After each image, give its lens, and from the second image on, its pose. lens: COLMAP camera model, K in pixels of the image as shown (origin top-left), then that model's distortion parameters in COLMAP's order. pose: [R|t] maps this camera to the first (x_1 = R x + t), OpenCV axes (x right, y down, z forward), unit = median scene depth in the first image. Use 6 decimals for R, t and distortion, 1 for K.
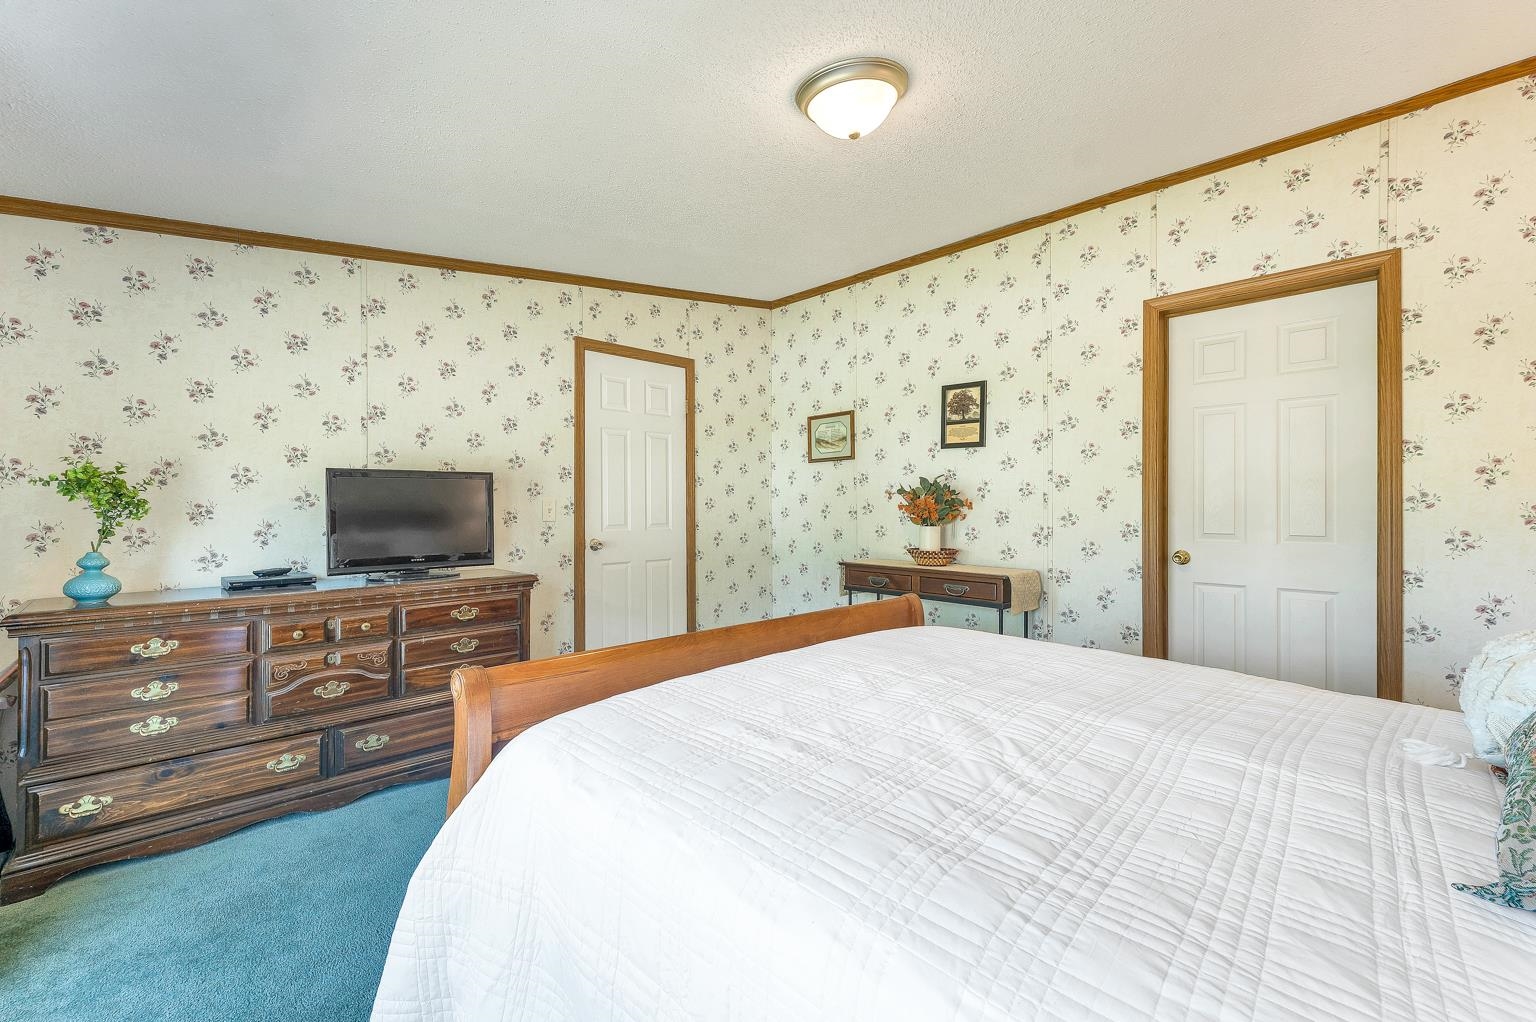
lens RADIAL K [[635.0, 0, 777.2], [0, 635.0, 502.5], [0, 0, 1]] dist [0.000129, -0.000236]
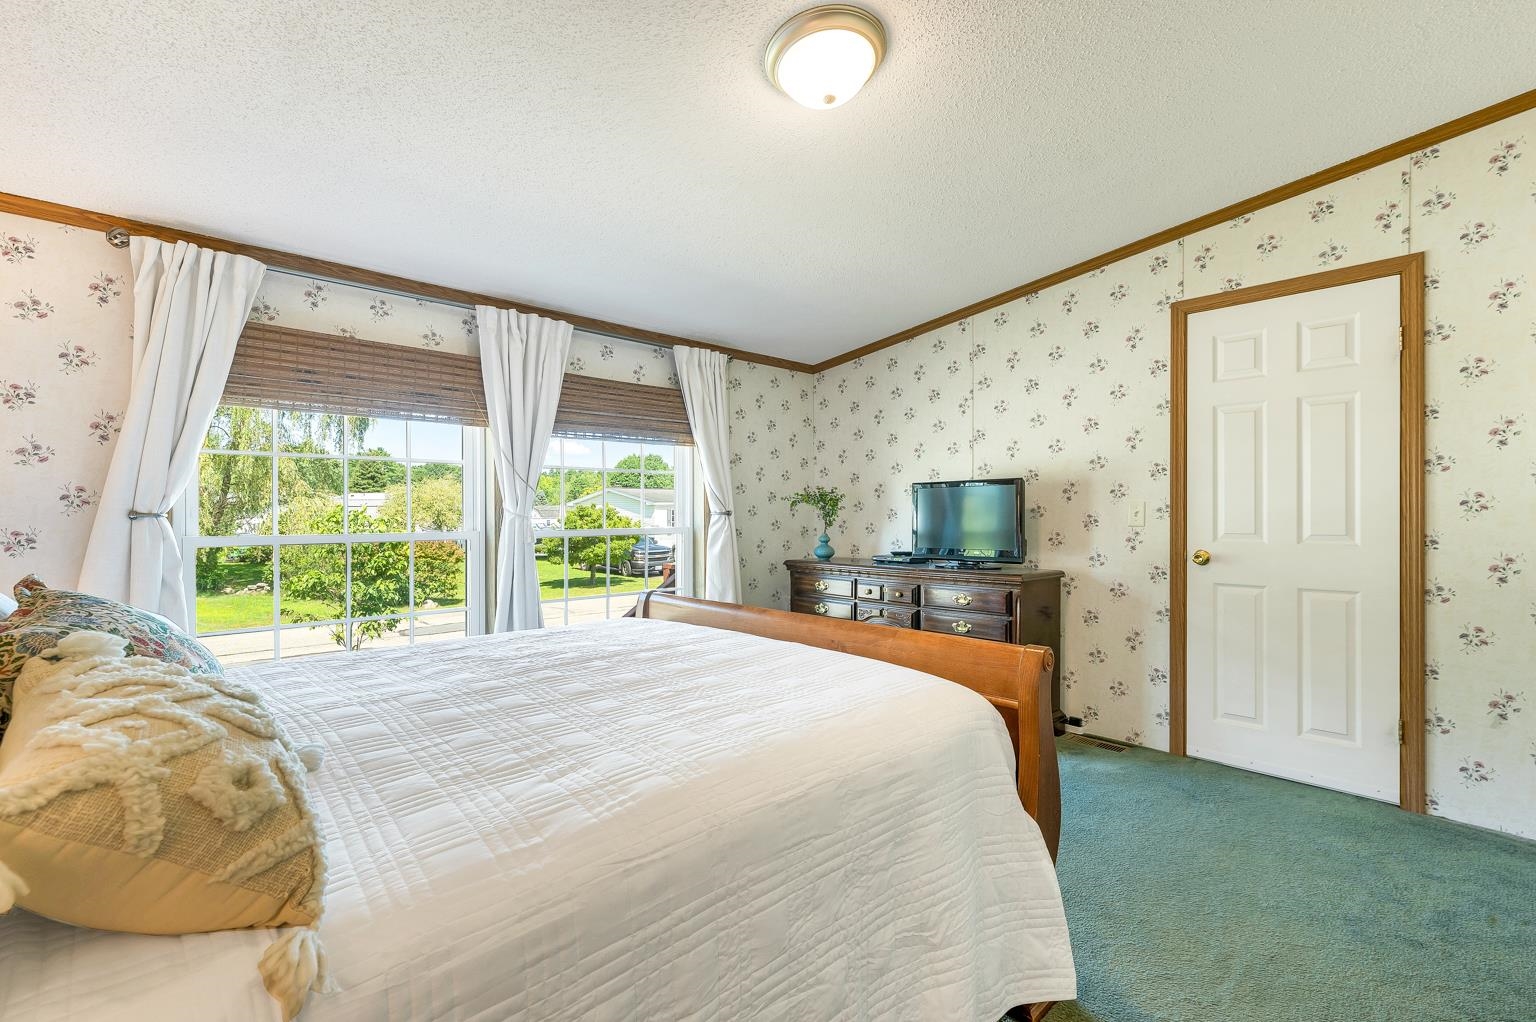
lens RADIAL K [[675.9, 0, 765.1], [0, 675.9, 504.7], [0, 0, 1]] dist [-0.006433, 0.000691]
pose [[-0.030113, -0.006979, -0.999522, 0.579240], [0.008402, 0.999939, -0.007235, 0.002687], [0.999511, -0.008616, -0.030053, 0.499255]]
